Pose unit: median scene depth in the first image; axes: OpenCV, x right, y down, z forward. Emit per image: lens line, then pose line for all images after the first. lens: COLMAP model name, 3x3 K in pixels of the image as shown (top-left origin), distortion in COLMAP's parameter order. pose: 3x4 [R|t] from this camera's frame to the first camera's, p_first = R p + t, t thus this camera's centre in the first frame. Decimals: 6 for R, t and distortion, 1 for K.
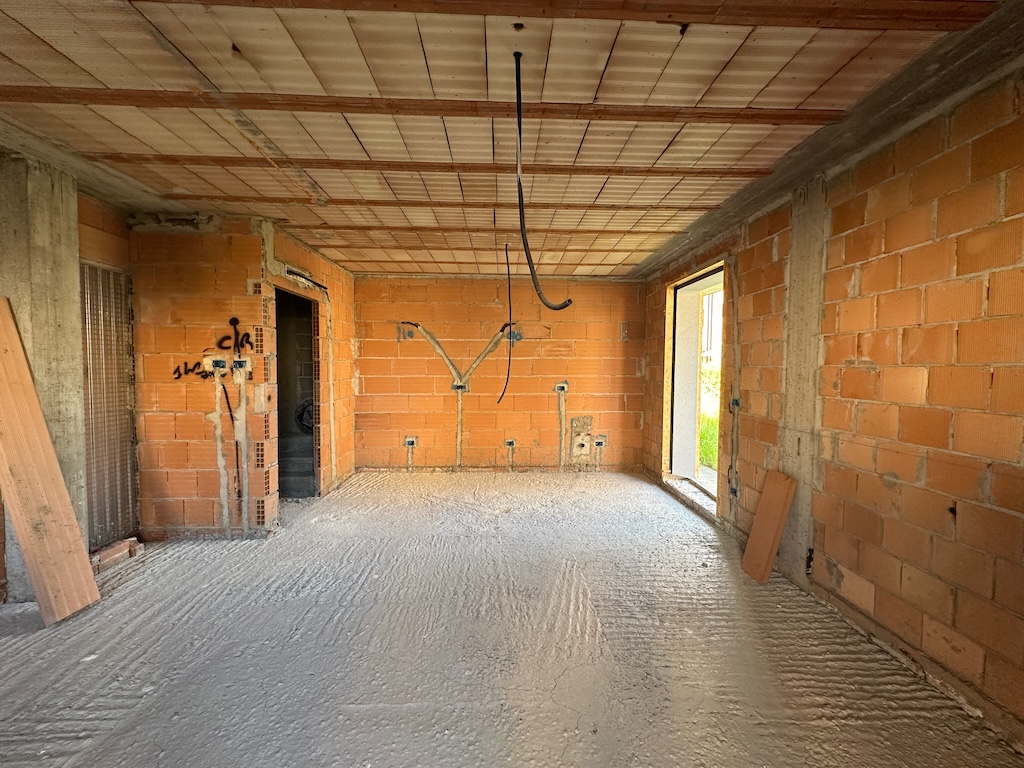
lens RADIAL K [[408.4, 0, 508.8], [0, 408.4, 382.7], [0, 0, 1]] dist [-0.001449, 0.000020]
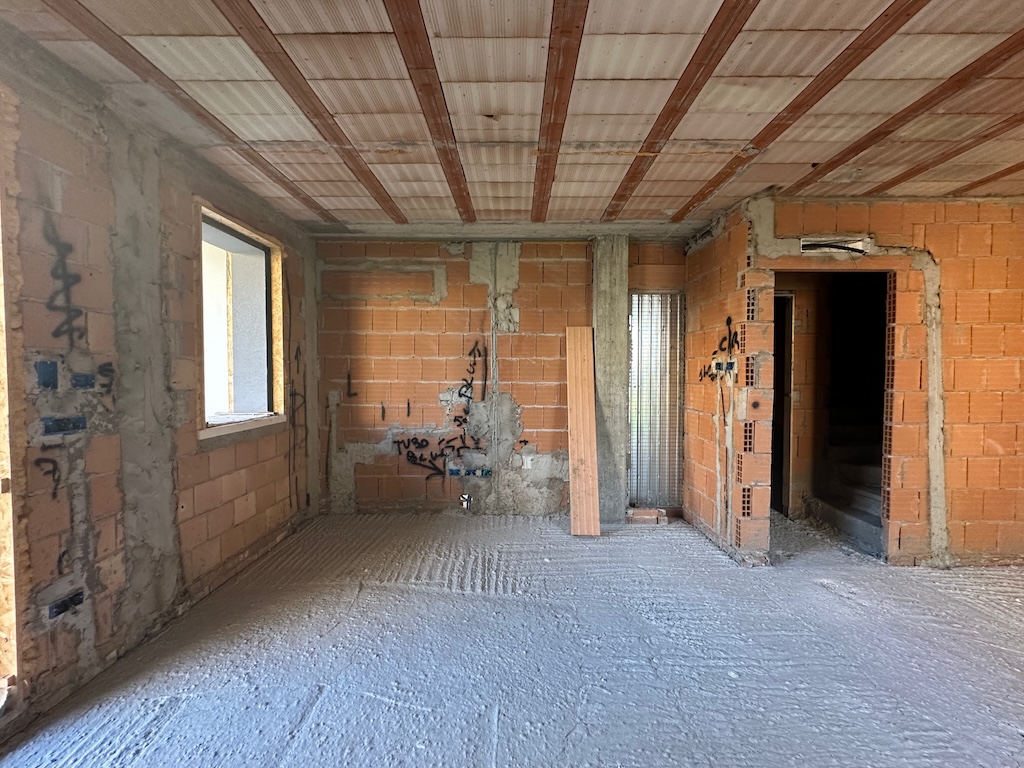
lens RADIAL K [[408.4, 0, 509.3], [0, 408.4, 383.5], [0, 0, 1]] dist [-0.001449, 0.000020]
pose [[-0.026376, 0.022576, -0.999397, 0.307464], [-0.039955, 0.998922, 0.023620, -0.007766], [0.998853, 0.040554, -0.025446, 0.556598]]
